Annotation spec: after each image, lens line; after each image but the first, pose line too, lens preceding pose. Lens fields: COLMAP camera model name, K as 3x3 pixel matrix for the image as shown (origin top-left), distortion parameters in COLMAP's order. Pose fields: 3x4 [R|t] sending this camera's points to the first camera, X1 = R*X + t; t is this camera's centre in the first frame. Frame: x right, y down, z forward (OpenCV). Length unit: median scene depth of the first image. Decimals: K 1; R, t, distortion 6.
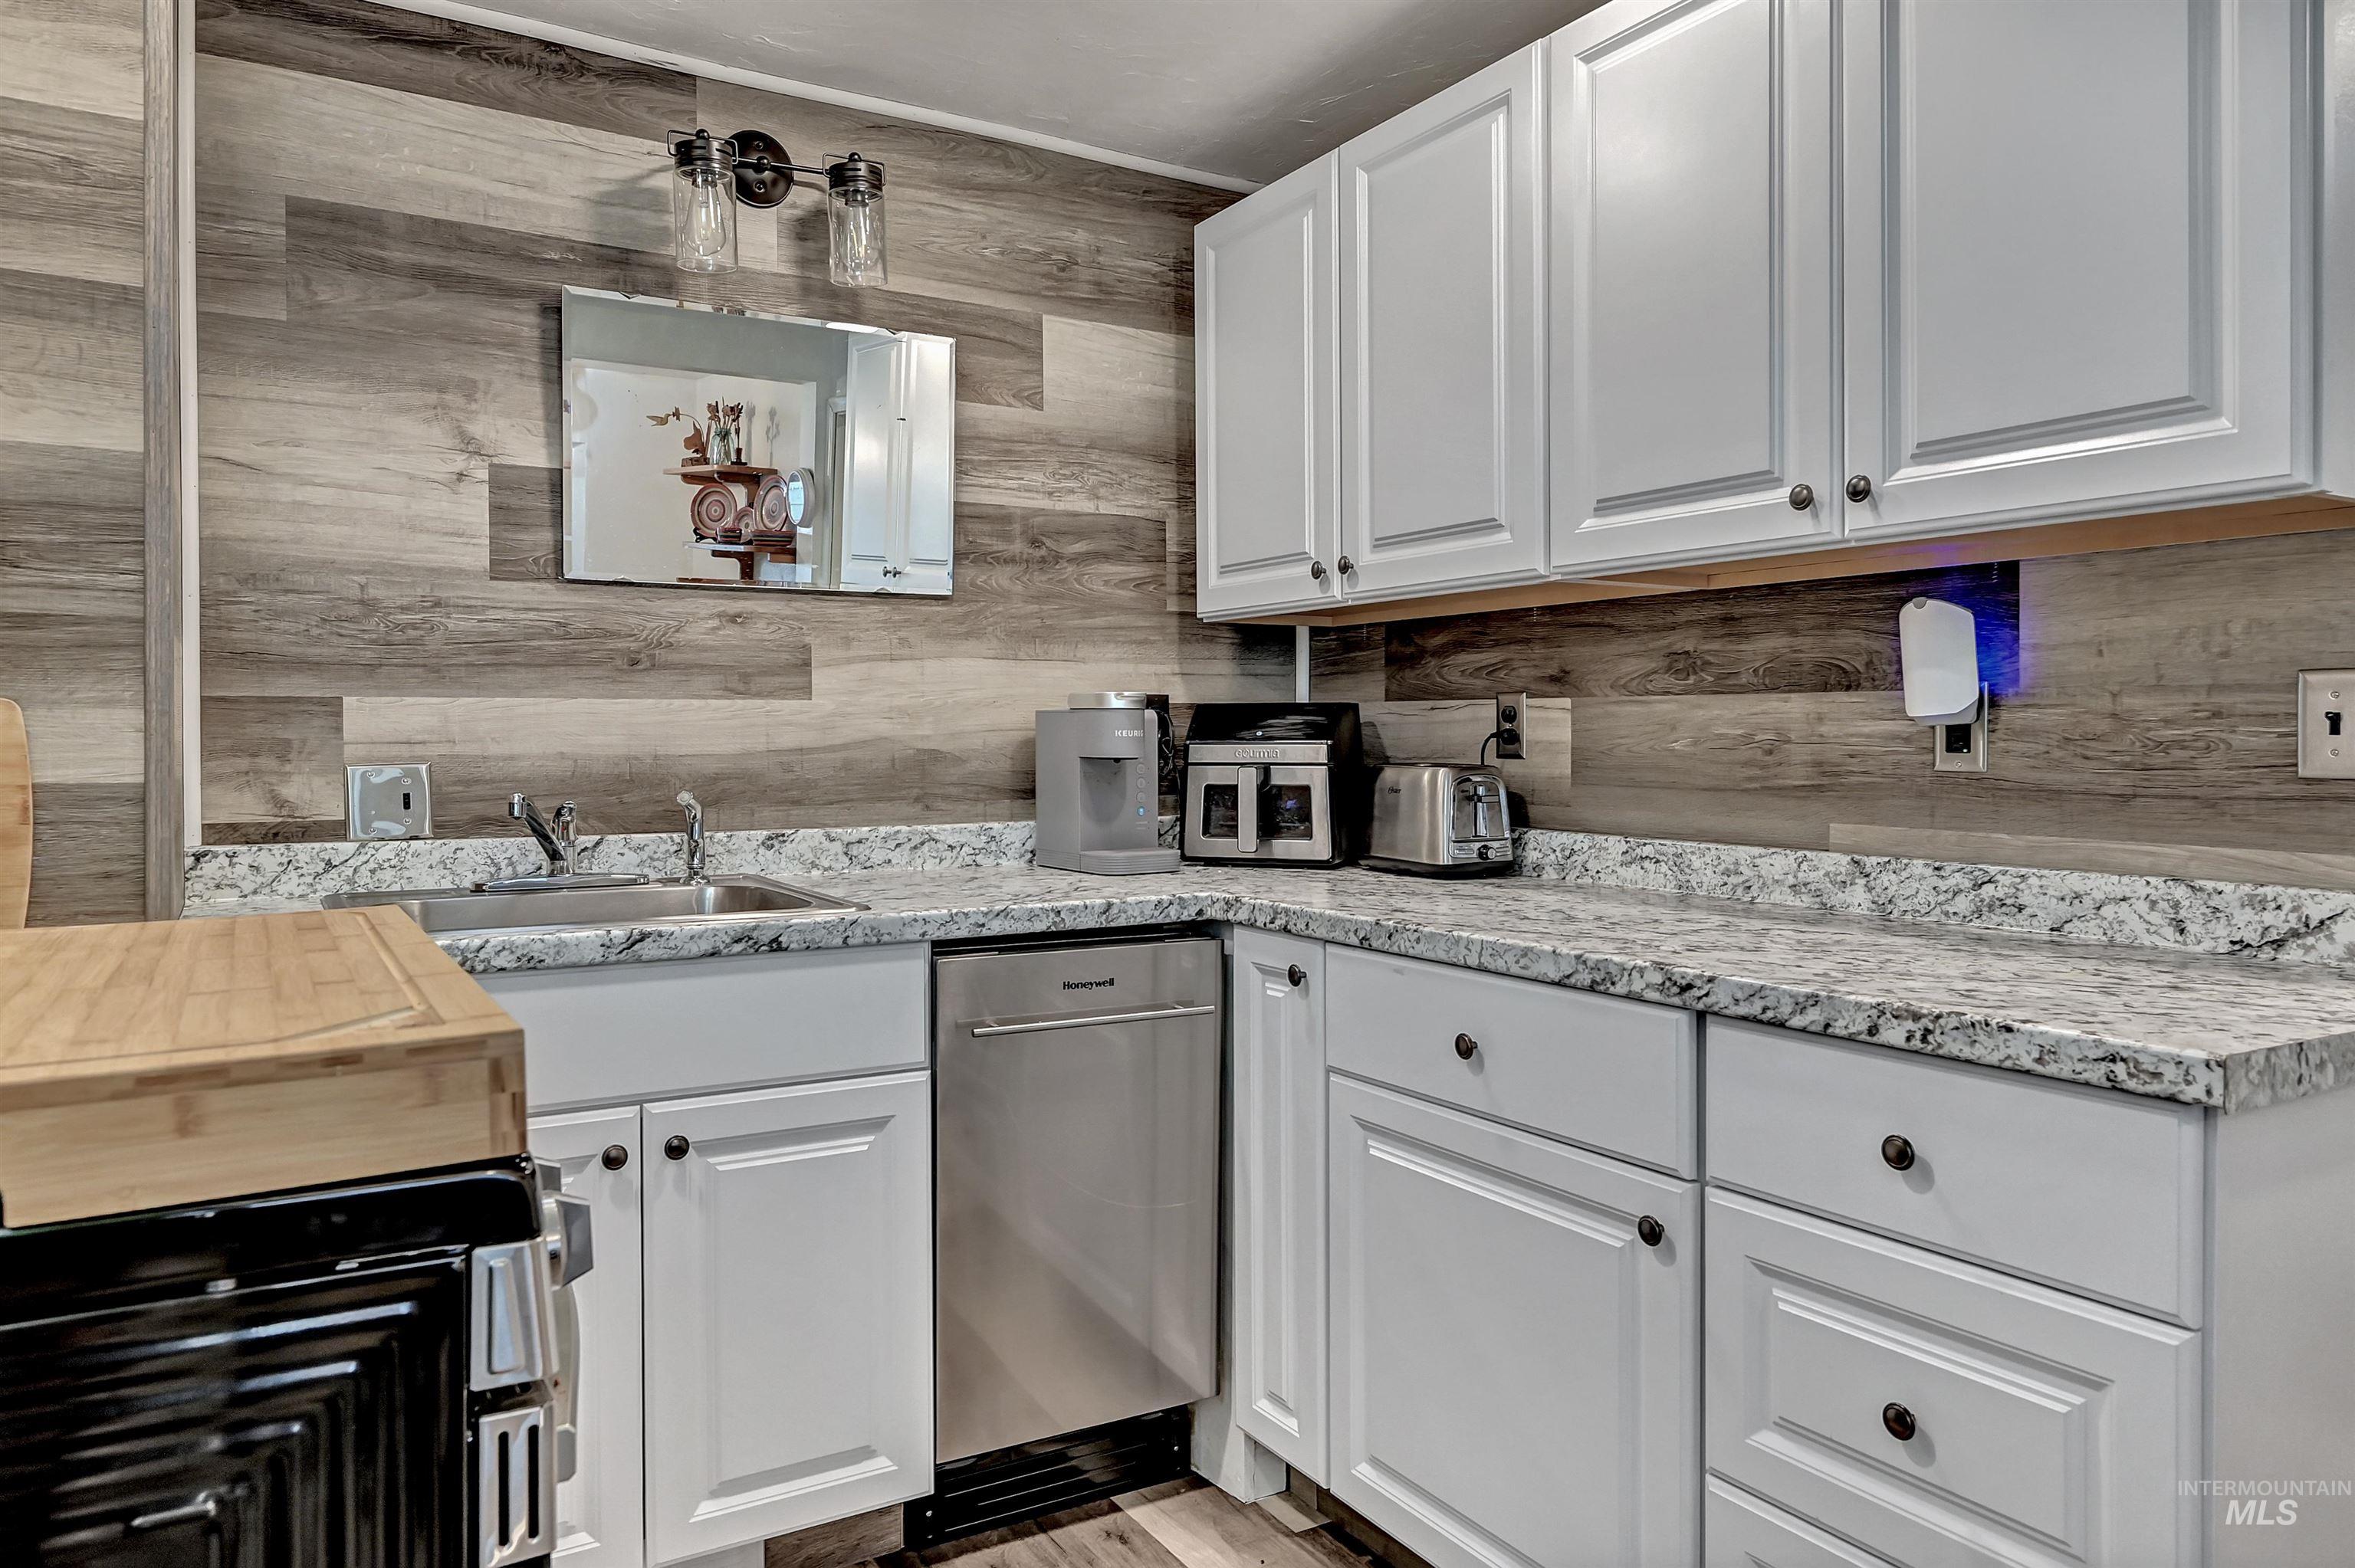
lens RADIAL K [[1530.3, 0, 1175.1], [0, 1530.3, 755.2], [0, 0, 1]] dist [0.000916, 0.000322]
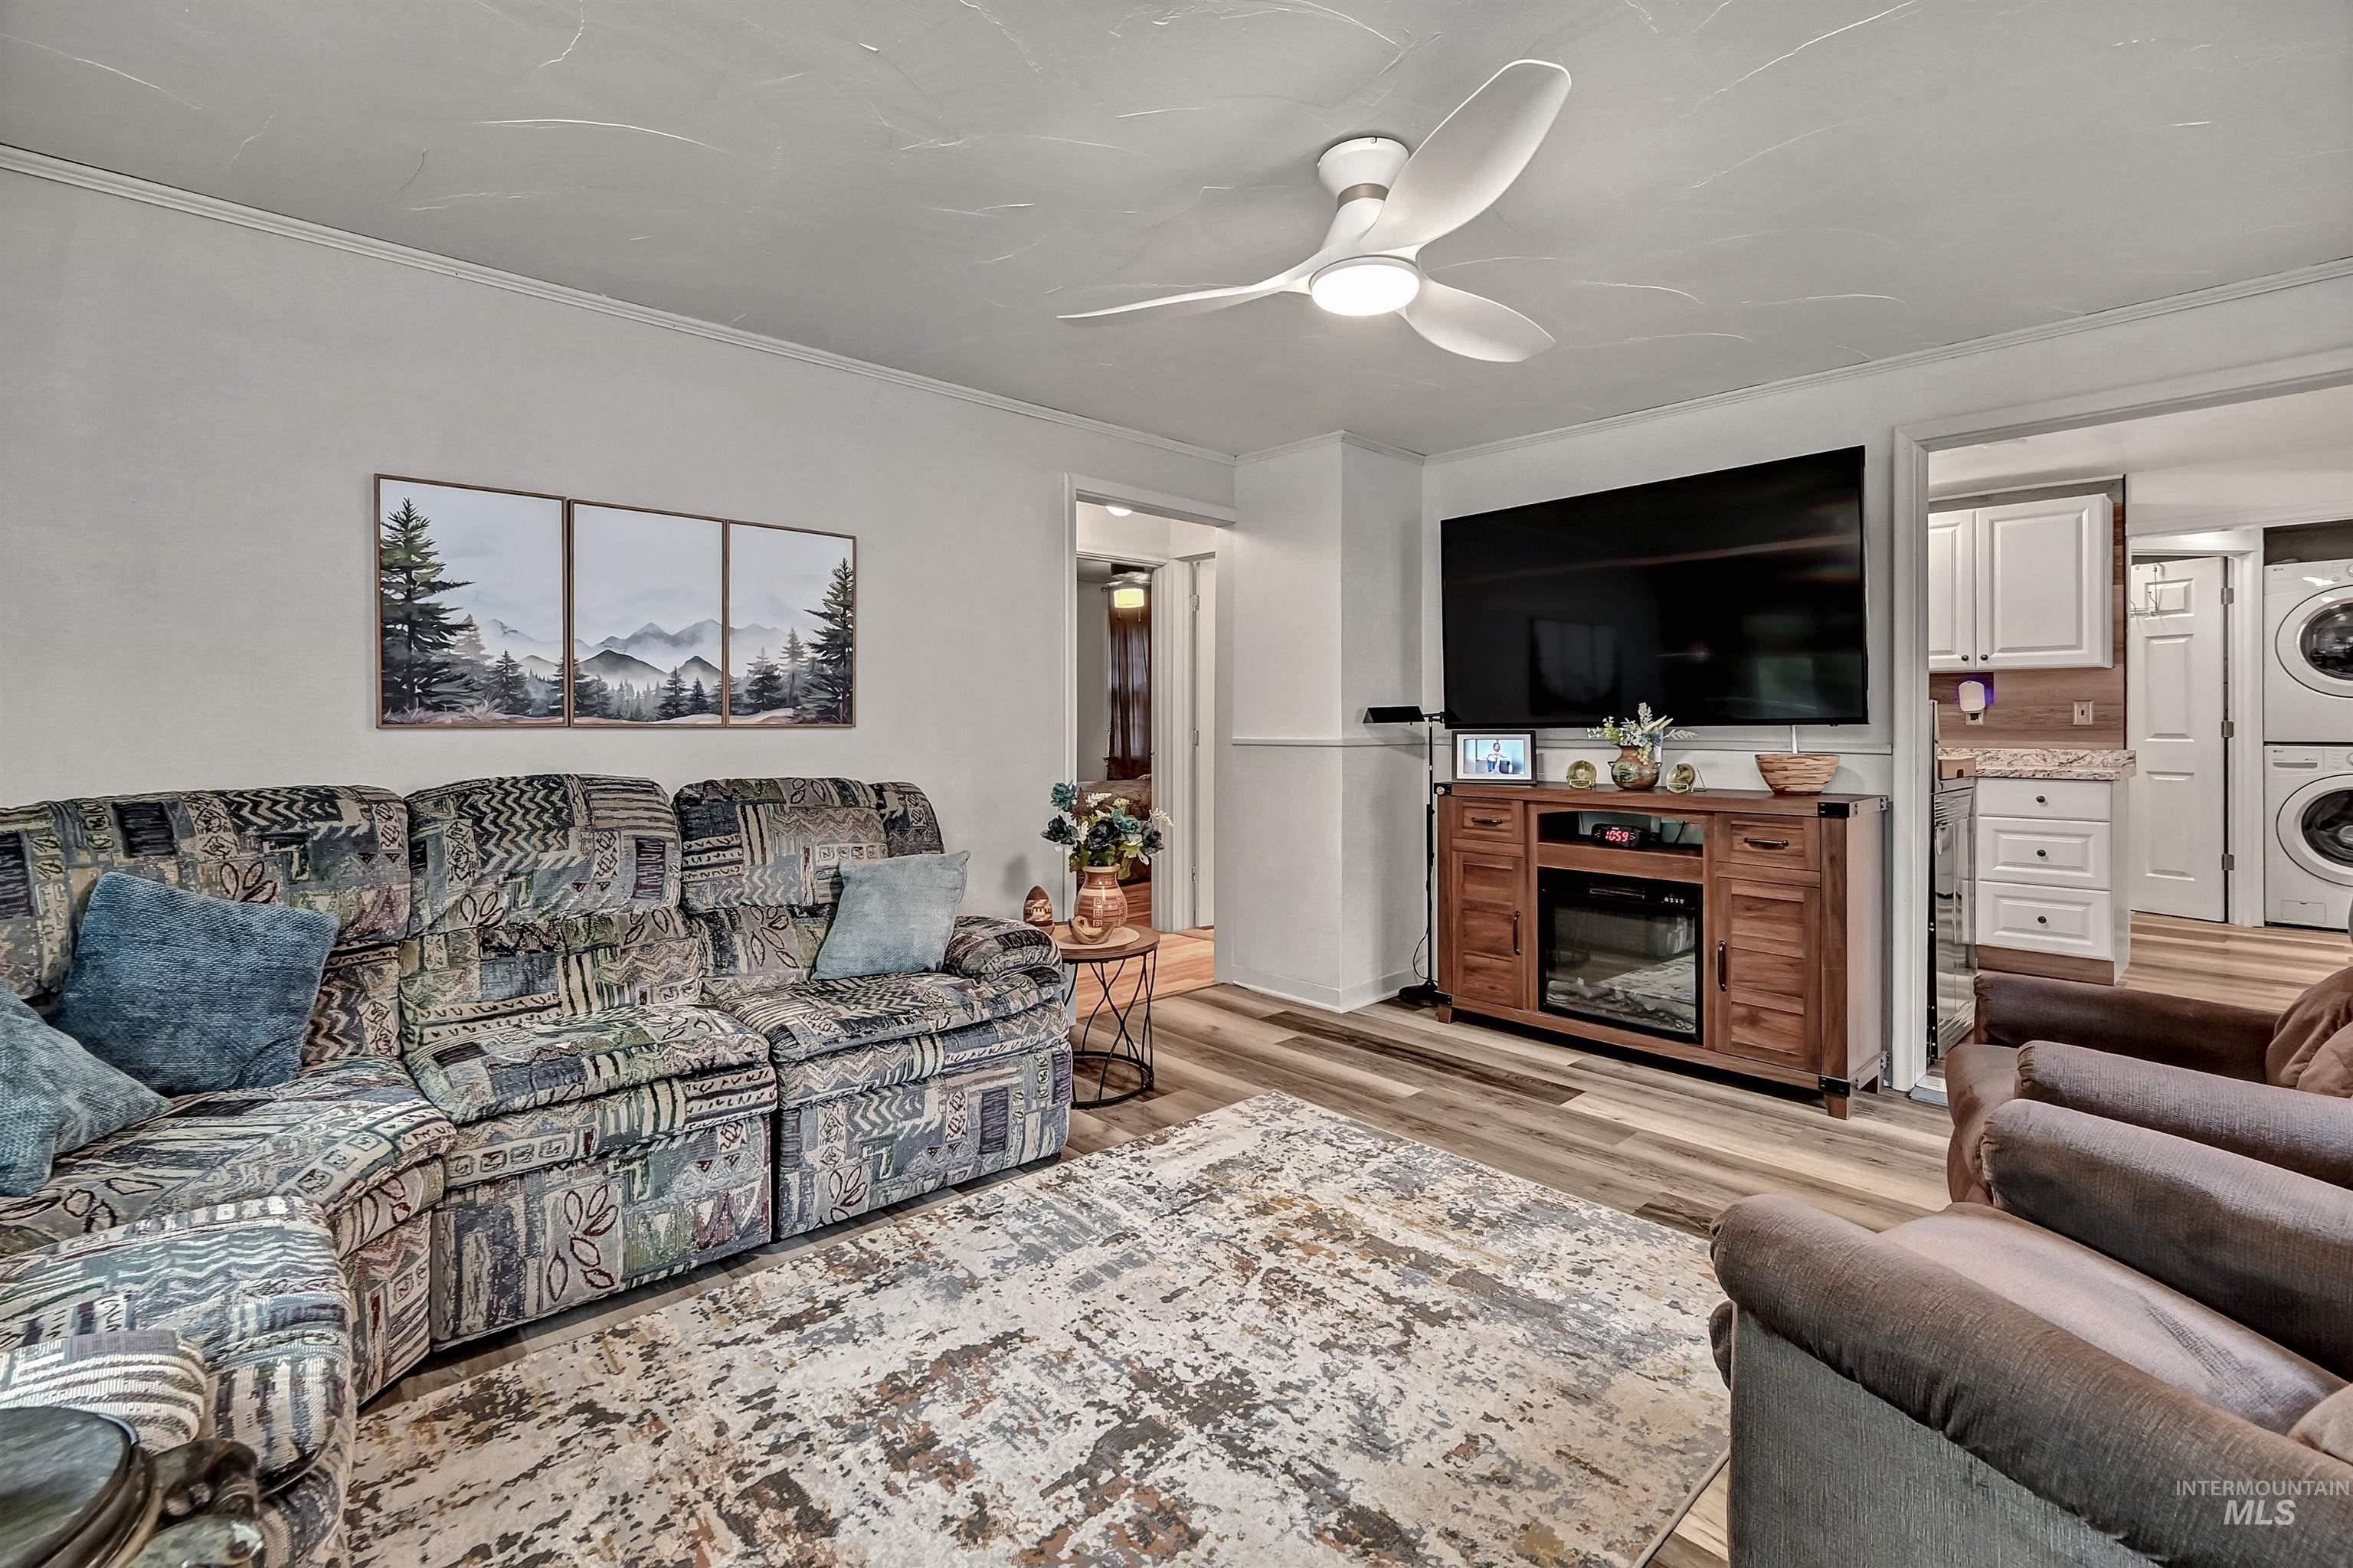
lens RADIAL K [[1055.5, 0, 1178.1], [0, 1055.5, 731.9], [0, 0, 1]] dist [0.000883, 0.000486]
pose [[0.977887, -0.004337, 0.209090, -2.351249], [0.004025, 0.999990, 0.001916, 0.017468], [-0.209097, -0.001032, 0.977894, -1.394434]]
